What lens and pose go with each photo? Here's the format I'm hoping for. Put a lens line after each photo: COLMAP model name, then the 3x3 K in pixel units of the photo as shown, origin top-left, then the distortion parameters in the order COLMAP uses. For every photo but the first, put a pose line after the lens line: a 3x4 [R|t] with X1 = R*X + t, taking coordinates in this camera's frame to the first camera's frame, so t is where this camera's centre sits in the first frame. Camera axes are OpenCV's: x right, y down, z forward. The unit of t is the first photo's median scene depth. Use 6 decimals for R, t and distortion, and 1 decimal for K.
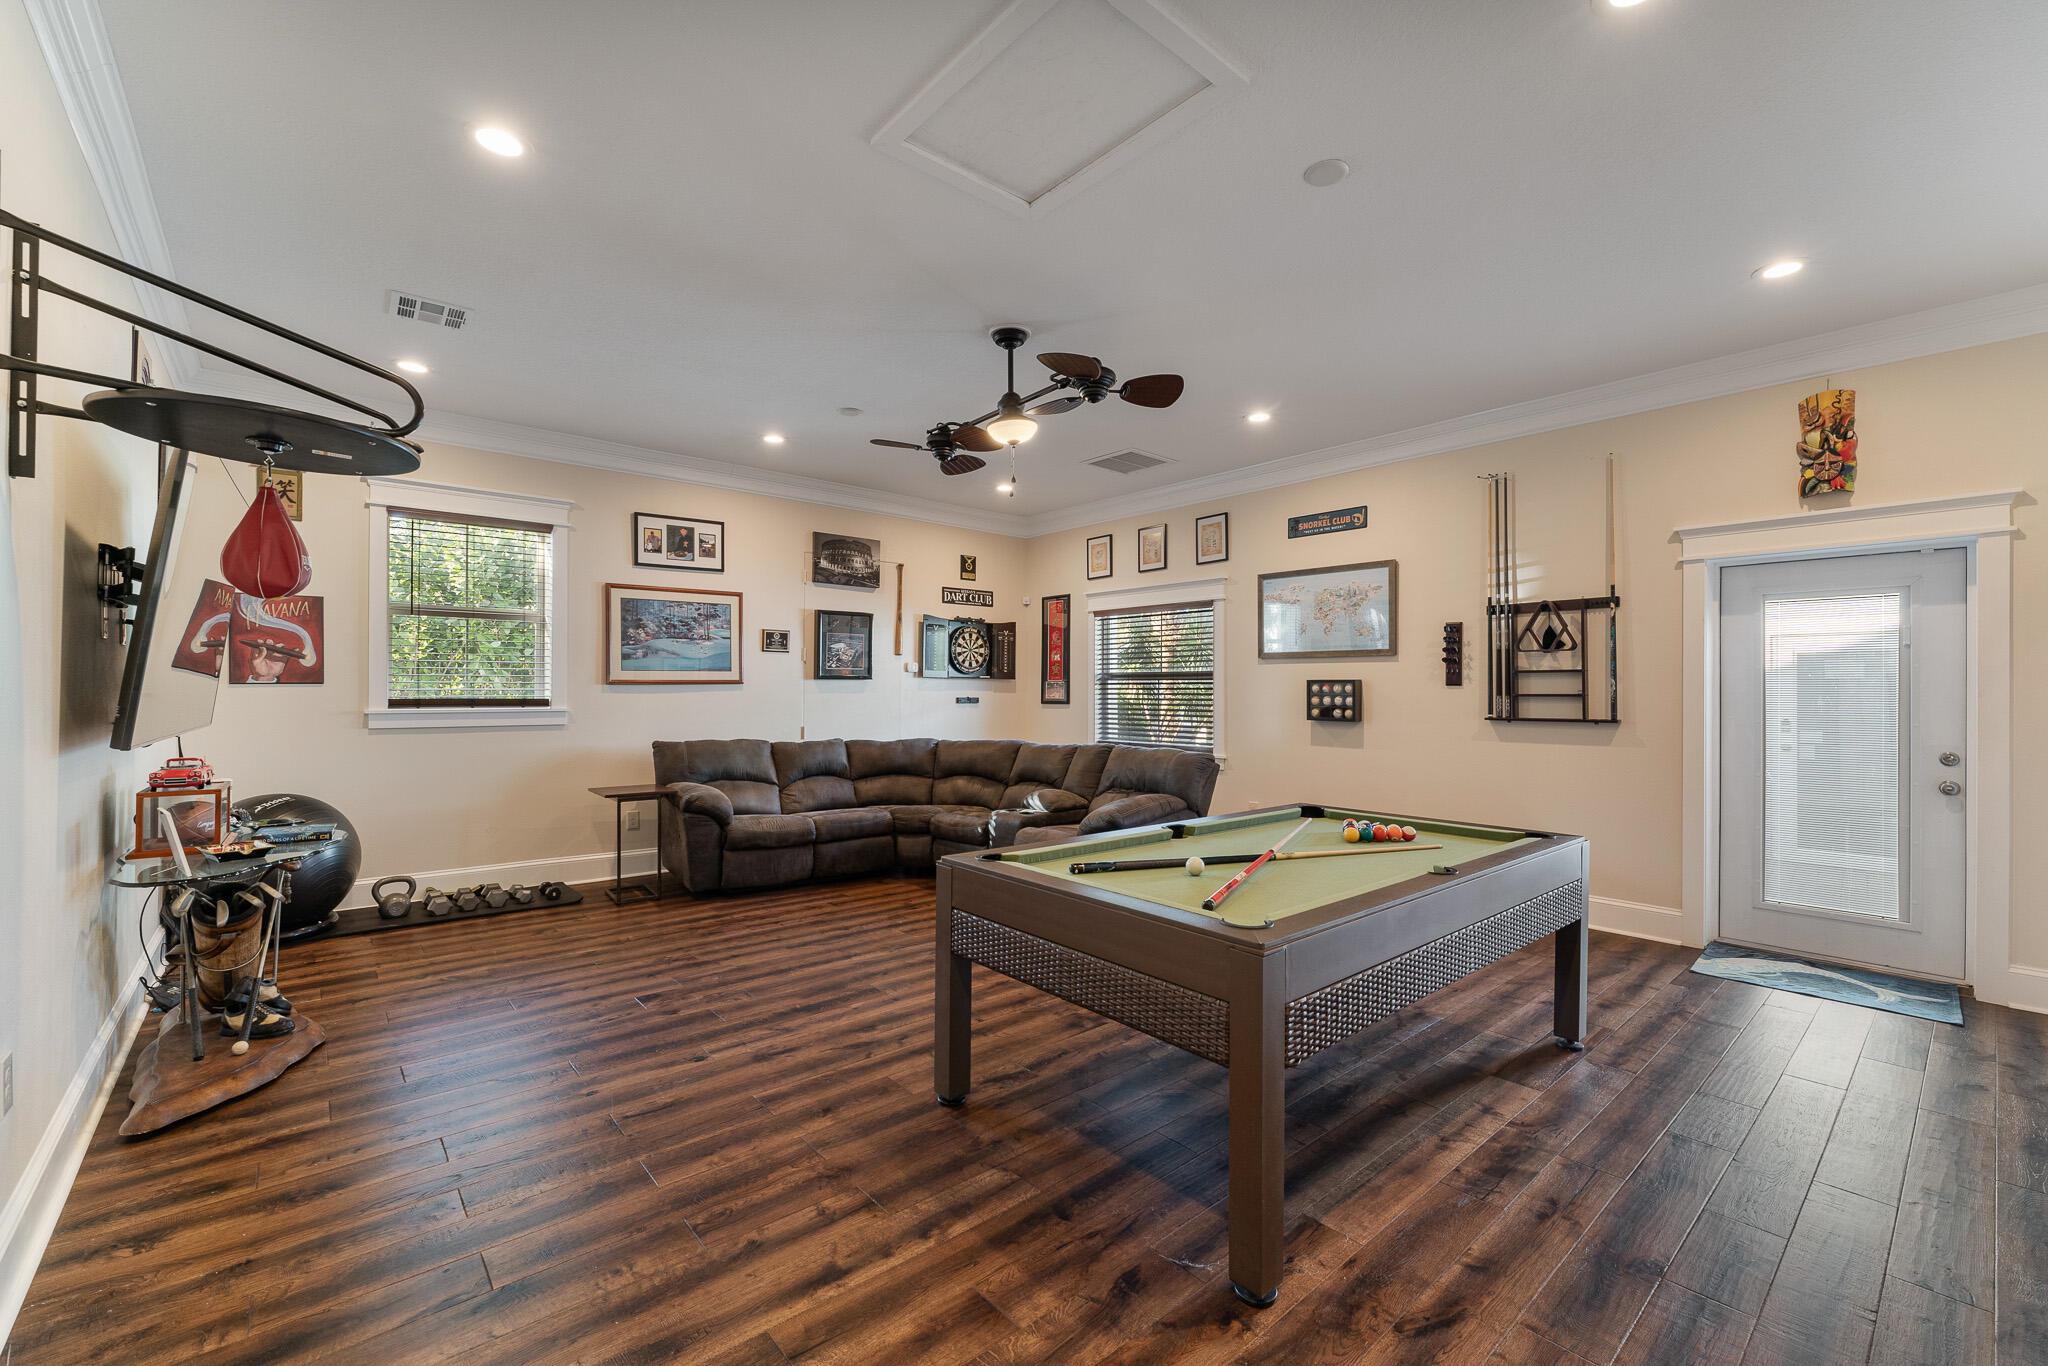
lens RADIAL K [[834.0, 0, 1027.0], [0, 834.0, 684.6], [0, 0, 1]] dist [-0.000601, 0.000409]
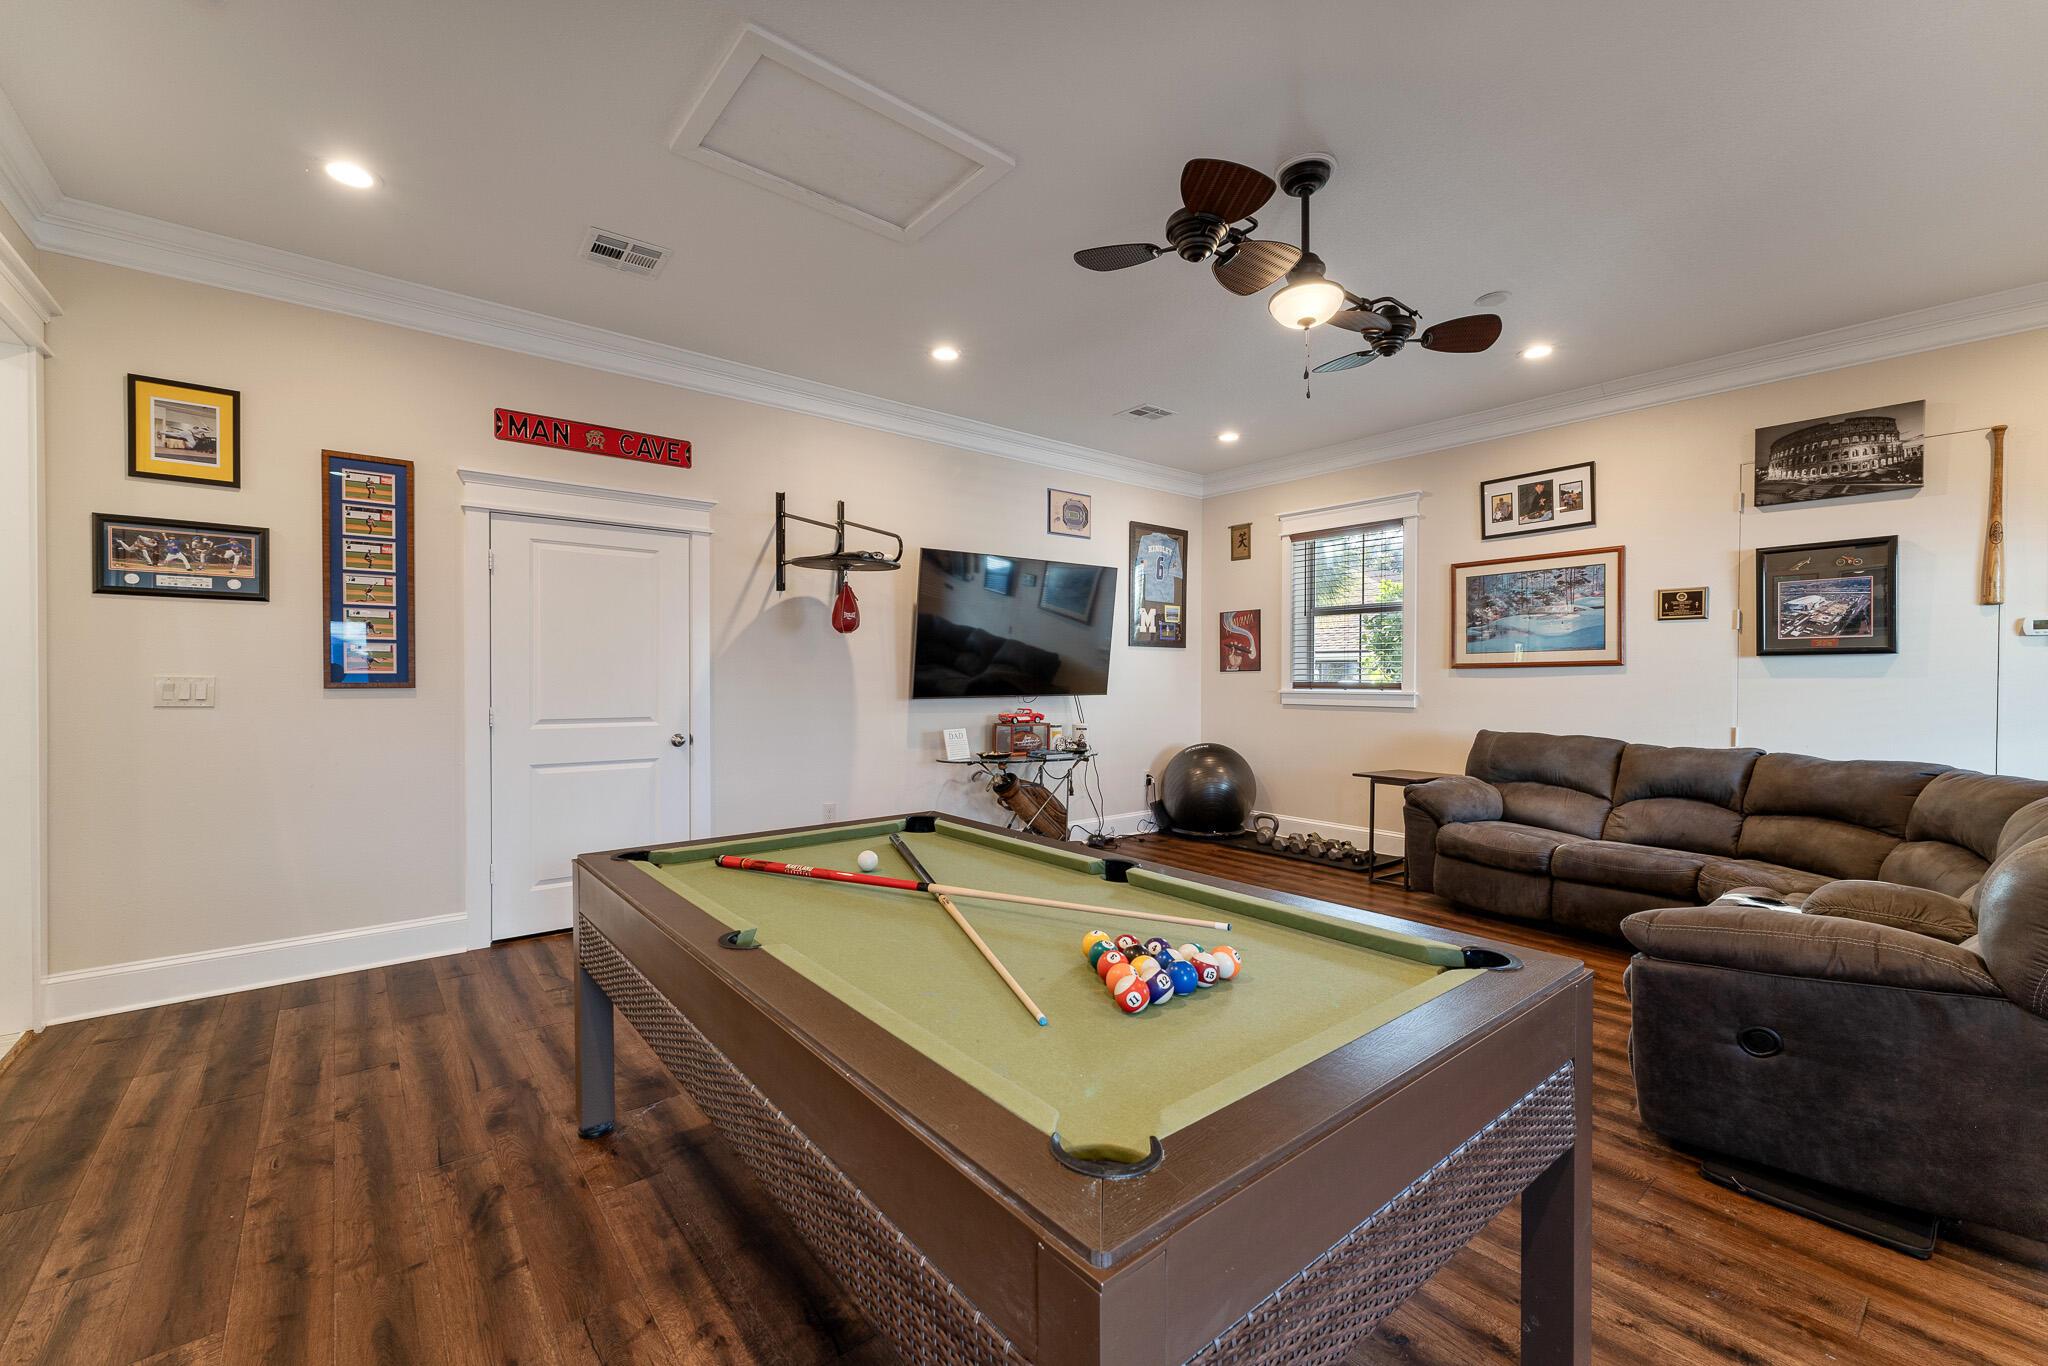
lens RADIAL K [[834.0, 0, 1028.4], [0, 834.0, 684.8], [0, 0, 1]] dist [-0.000601, 0.000409]
pose [[-0.017005, 0.003785, -0.999848, 0.454308], [0.003848, 0.999986, 0.003720, 0.012554], [0.999848, -0.003784, -0.017020, 0.497351]]
